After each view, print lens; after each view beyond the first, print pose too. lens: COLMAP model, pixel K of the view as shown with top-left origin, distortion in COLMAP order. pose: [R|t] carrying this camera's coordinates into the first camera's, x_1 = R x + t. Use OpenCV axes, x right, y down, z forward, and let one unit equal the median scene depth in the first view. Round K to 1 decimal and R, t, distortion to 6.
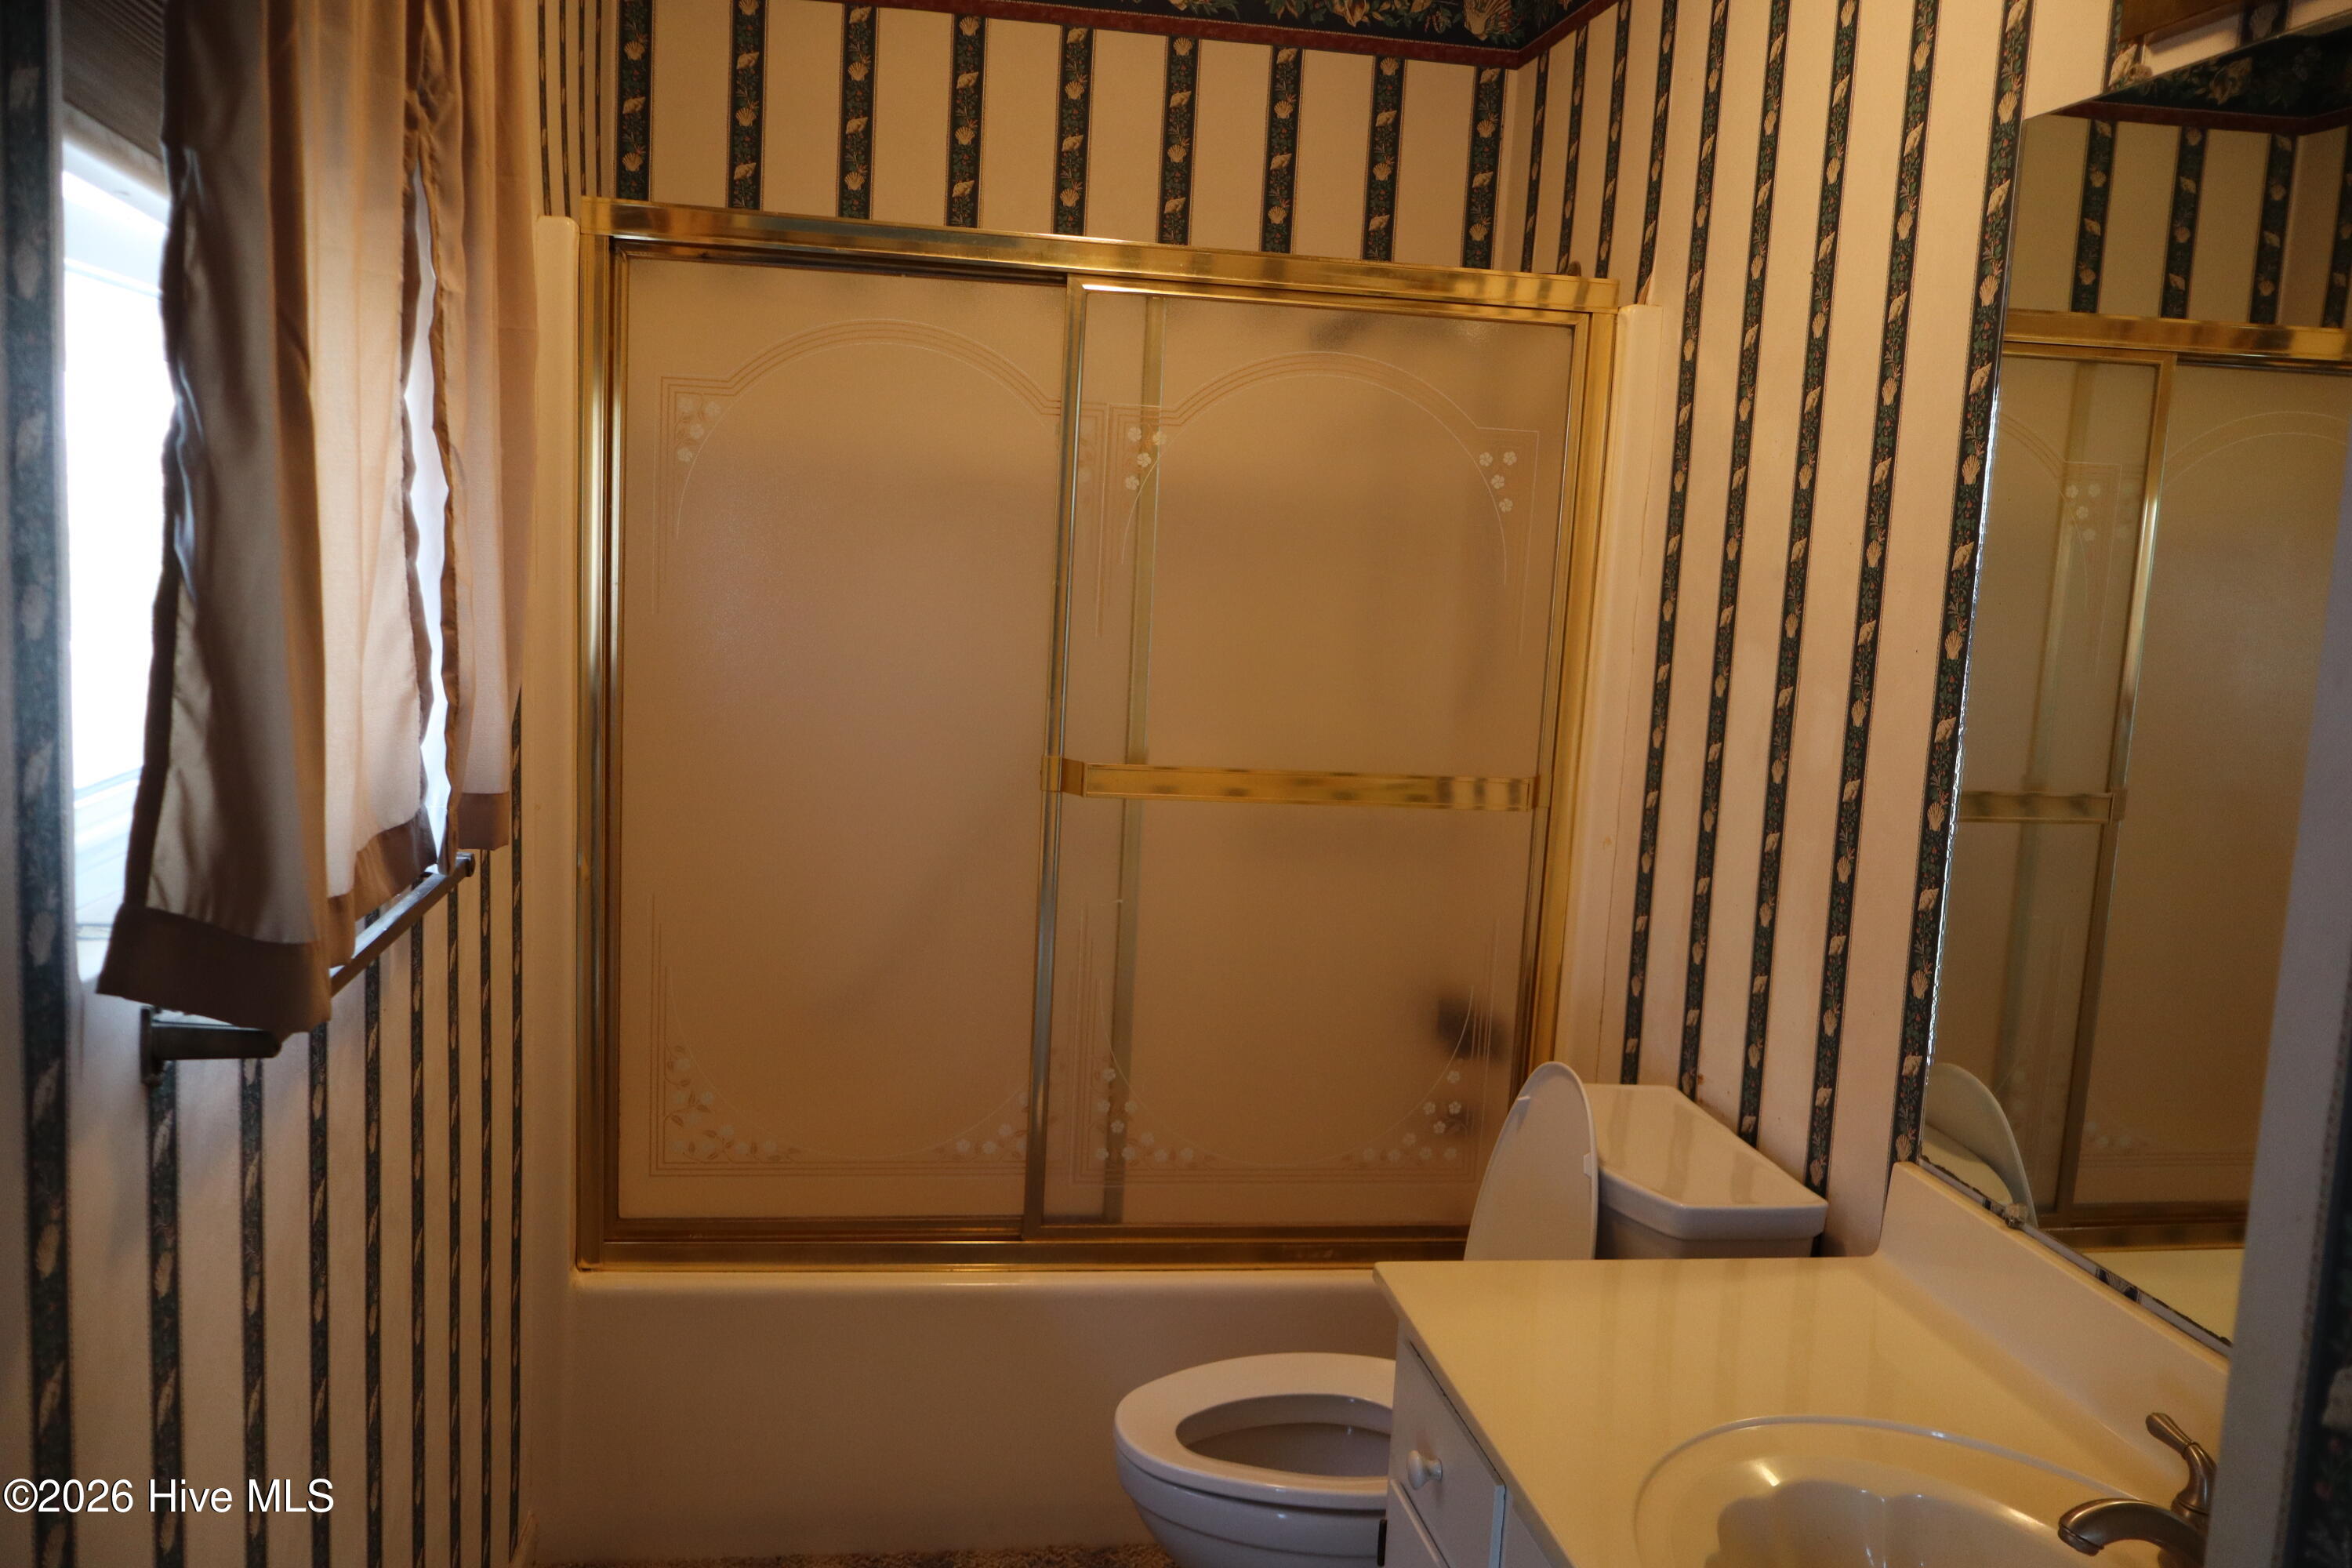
lens RADIAL K [[1962.4, 0, 1169.7], [0, 1962.4, 794.3], [0, 0, 1]] dist [-0.012922, 0.002990]
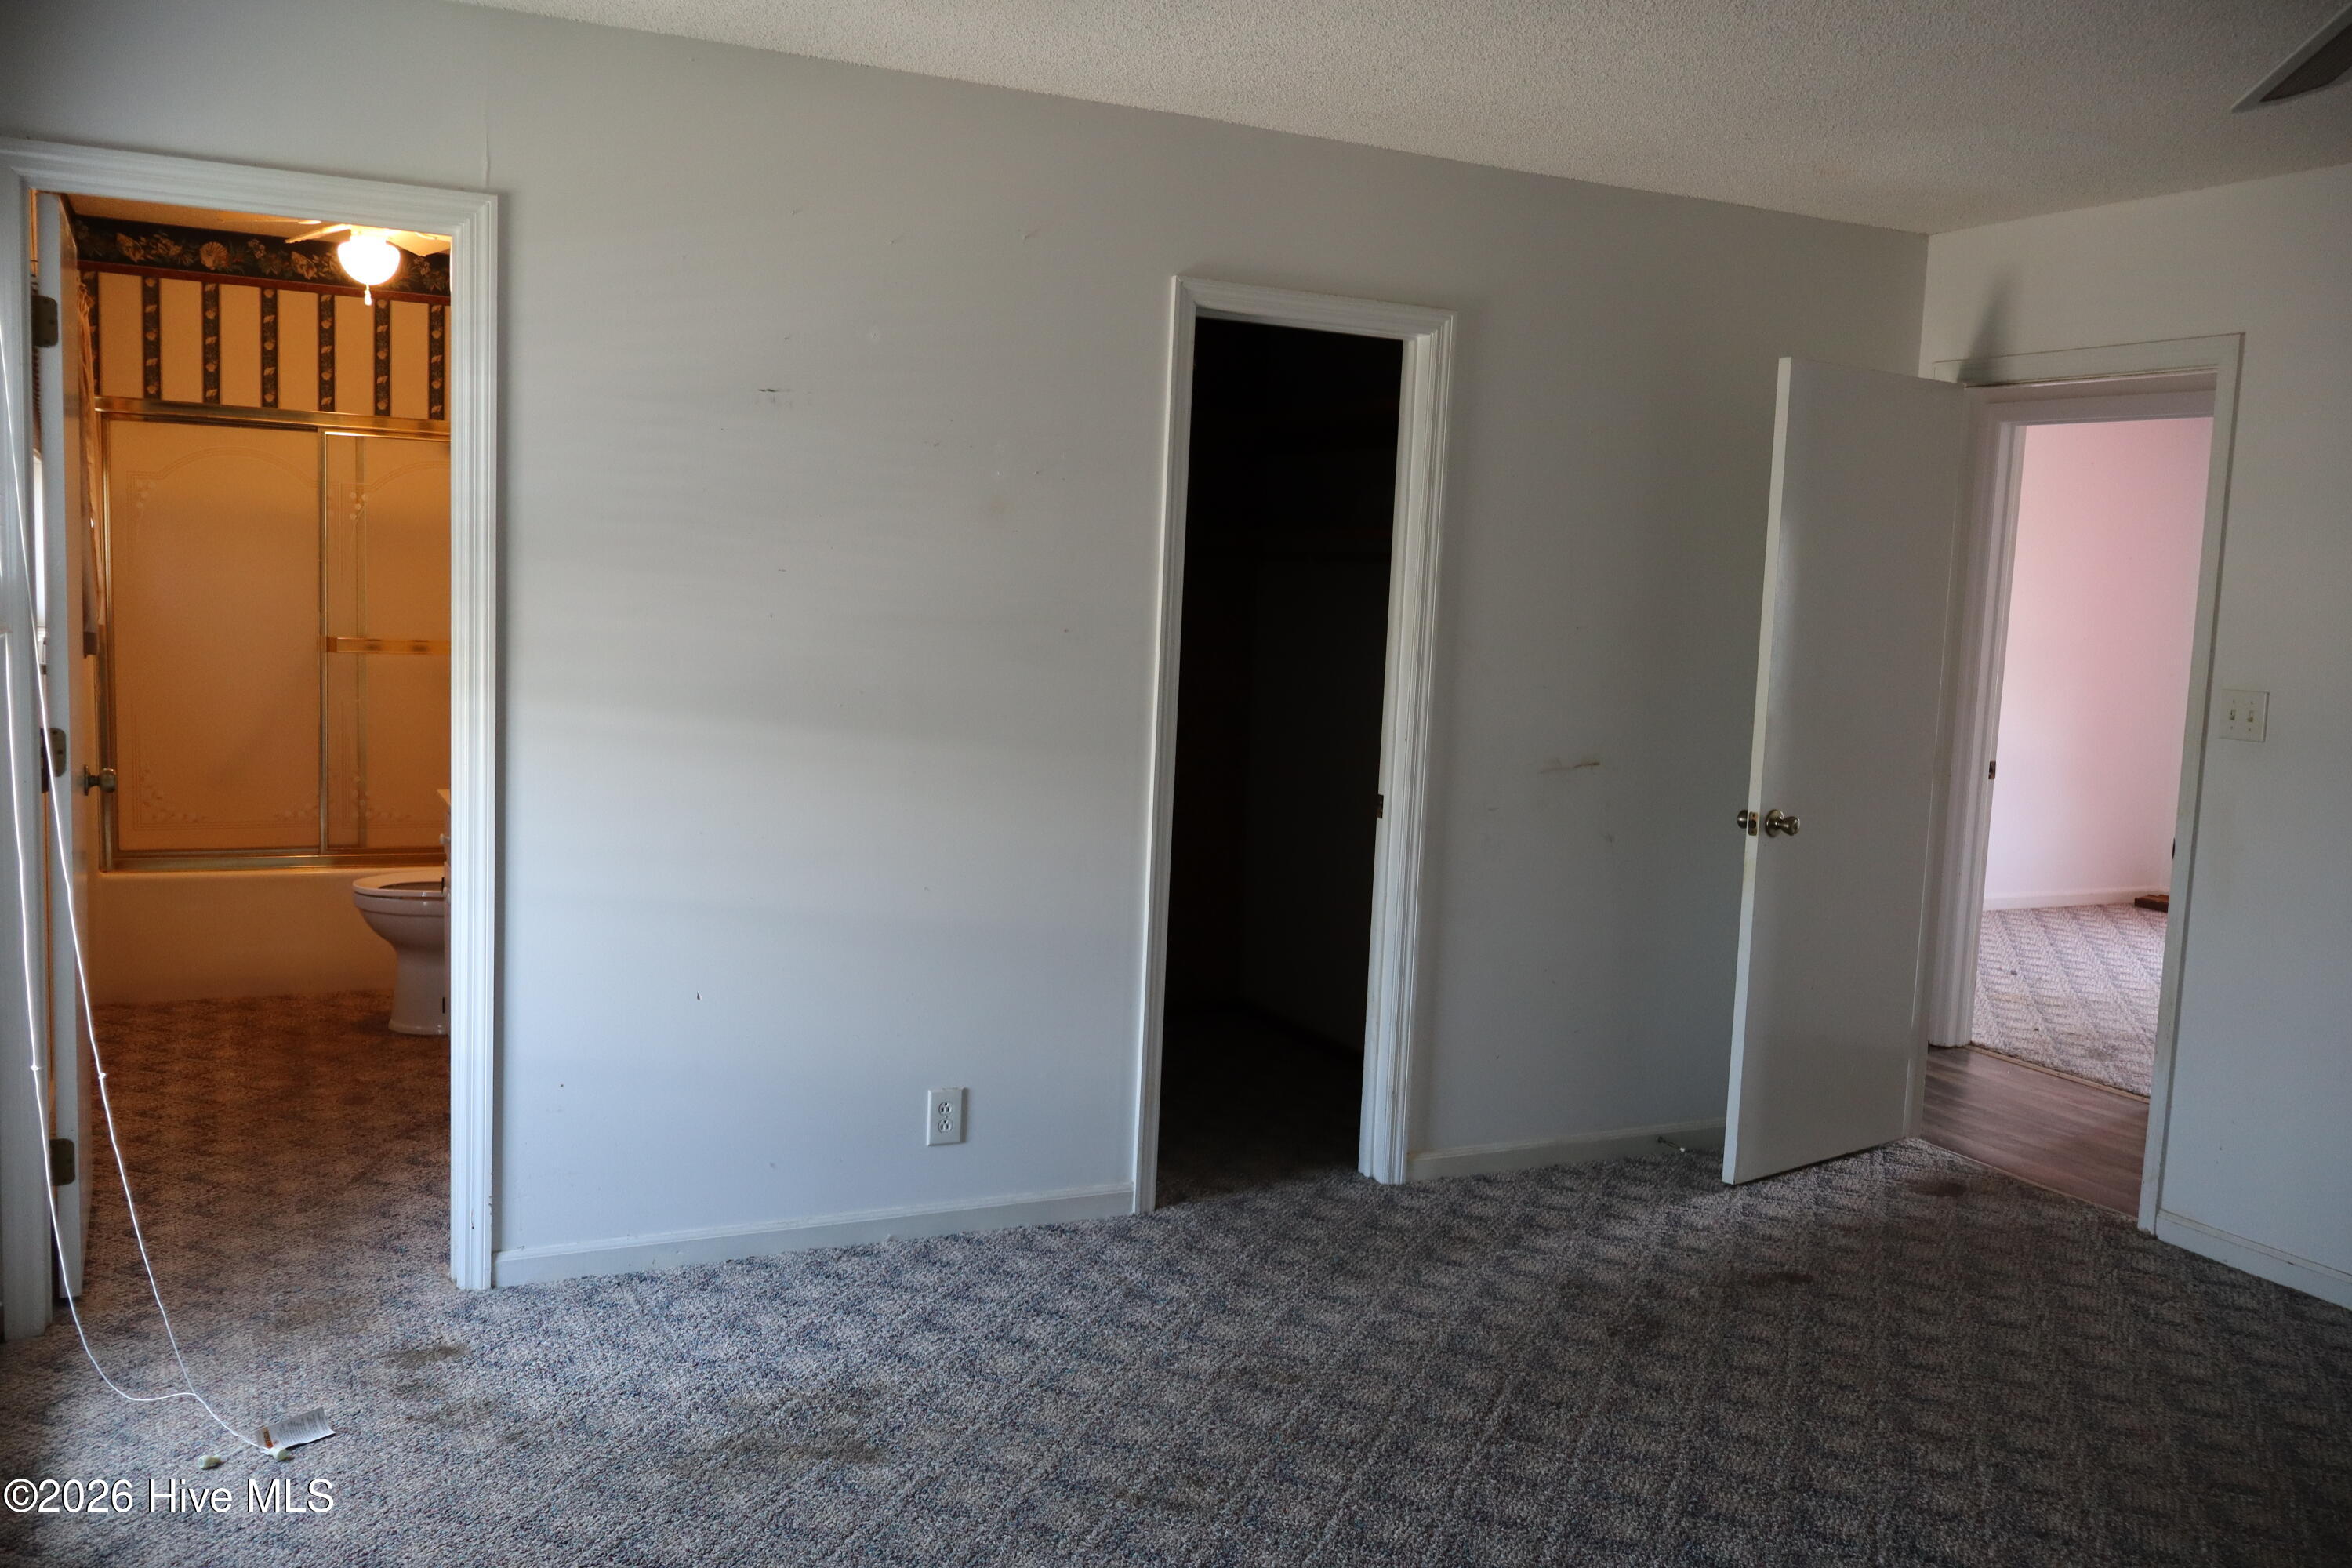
lens RADIAL K [[1962.4, 0, 1180.5], [0, 1962.4, 781.1], [0, 0, 1]] dist [-0.012922, 0.002990]
pose [[0.950418, -0.044961, 0.307709, 0.179164], [0.049386, 0.998758, -0.006604, 0.211122], [-0.307030, 0.021473, 0.951458, -1.453722]]
